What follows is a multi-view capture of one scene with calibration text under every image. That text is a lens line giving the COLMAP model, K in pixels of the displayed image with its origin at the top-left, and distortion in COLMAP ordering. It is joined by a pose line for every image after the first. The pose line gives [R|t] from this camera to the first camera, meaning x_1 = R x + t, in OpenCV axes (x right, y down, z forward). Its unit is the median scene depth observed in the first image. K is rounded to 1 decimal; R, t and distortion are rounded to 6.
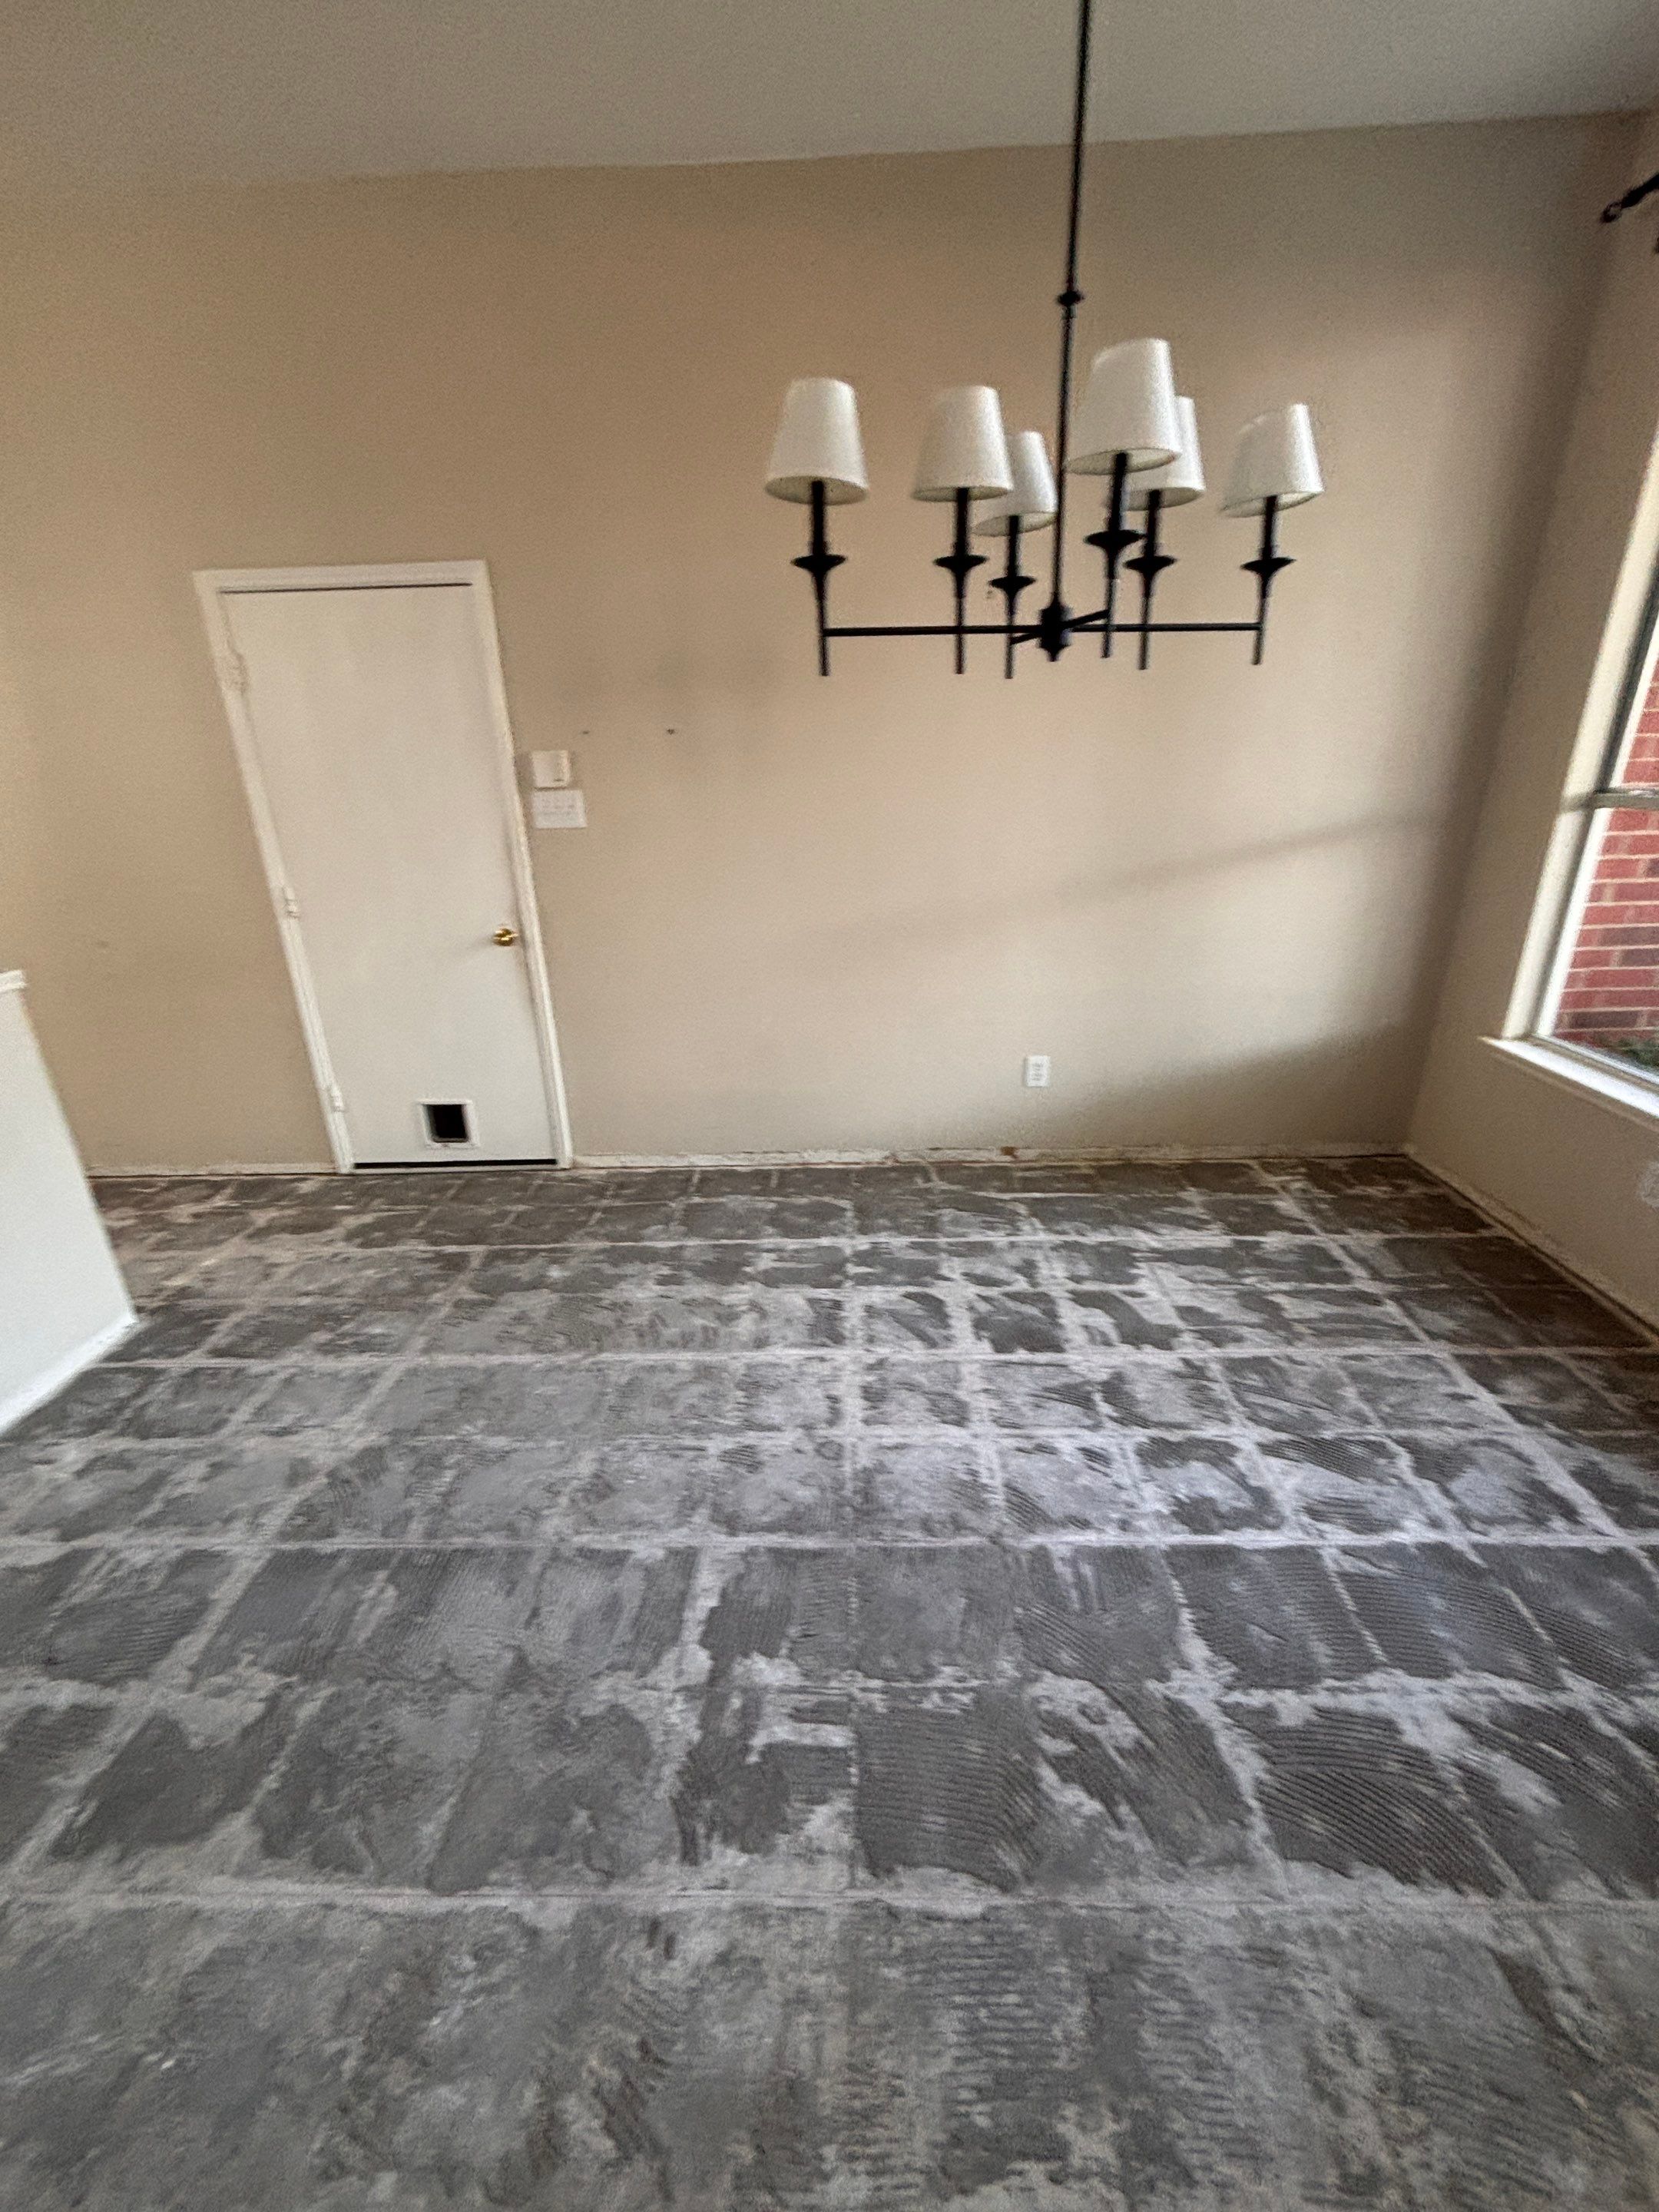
lens RADIAL K [[889.5, 0, 831.3], [0, 889.5, 1112.1], [0, 0, 1]] dist [-0.003573, 0.000573]
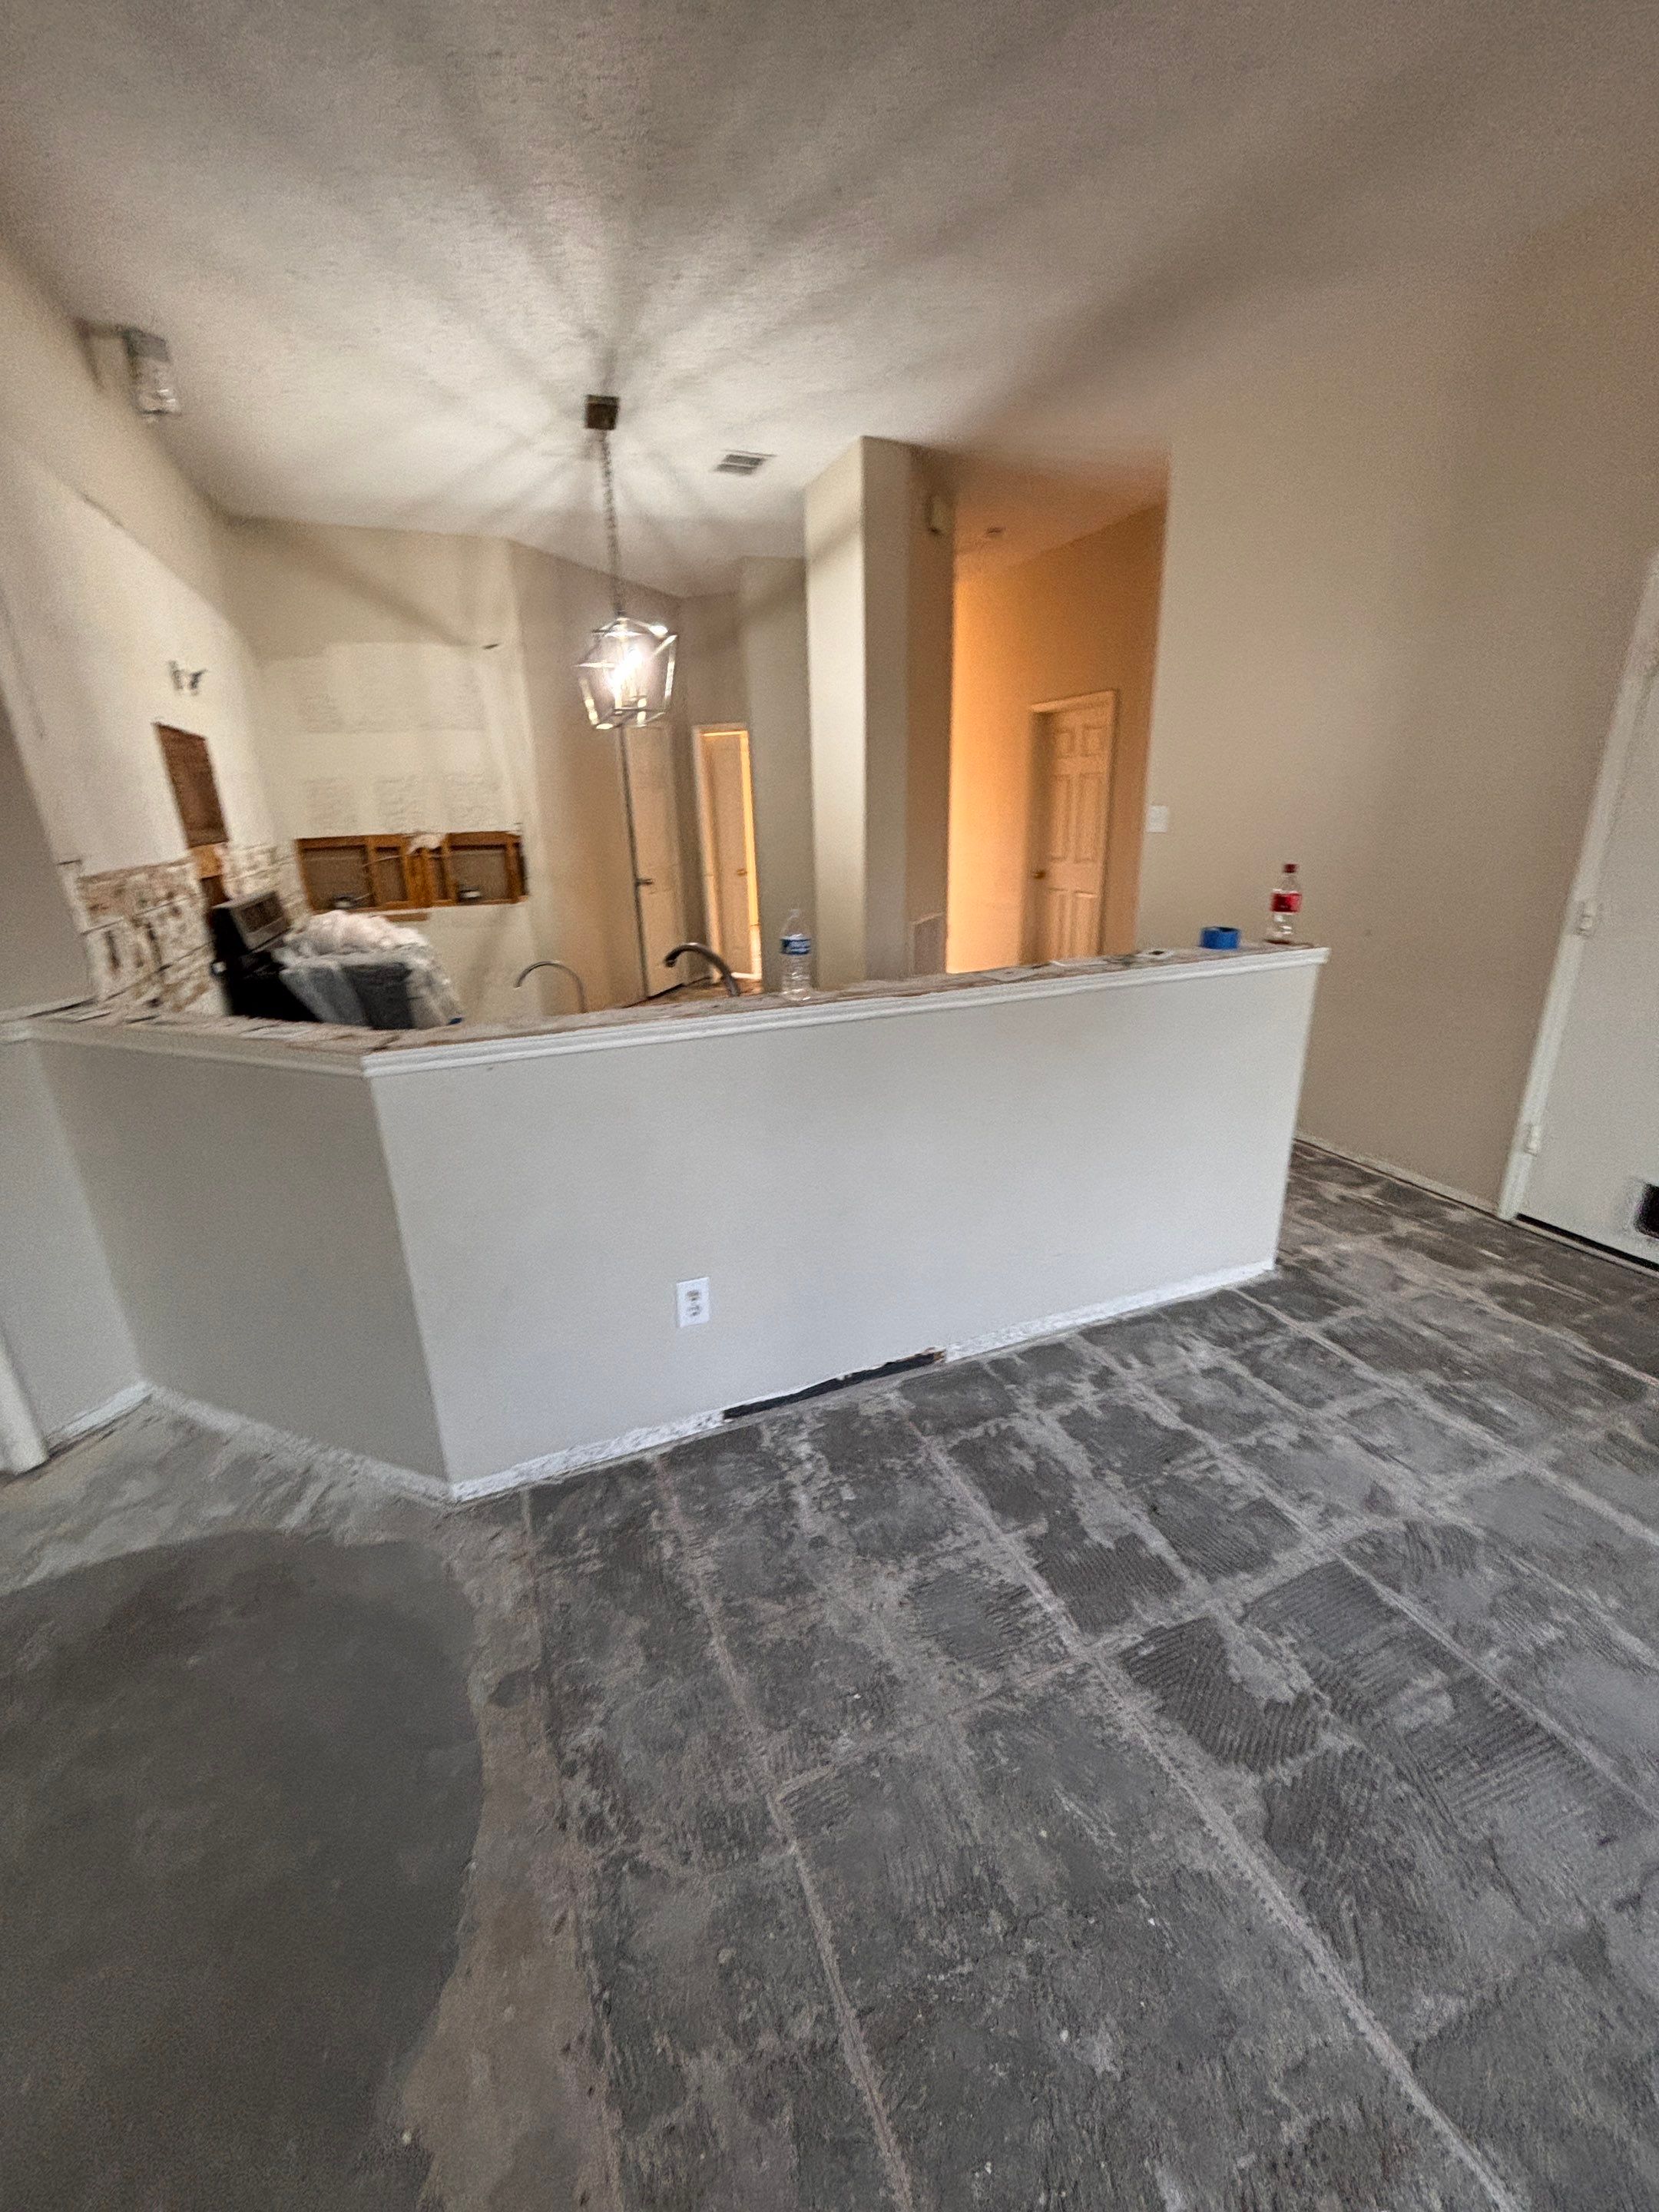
lens RADIAL K [[889.5, 0, 831.3], [0, 889.5, 1112.1], [0, 0, 1]] dist [-0.003573, 0.000573]
pose [[0.401901, 0.314666, -0.859919, -0.114156], [-0.315800, 0.929116, 0.192391, 0.014330], [0.859503, 0.194240, 0.472784, -0.034090]]
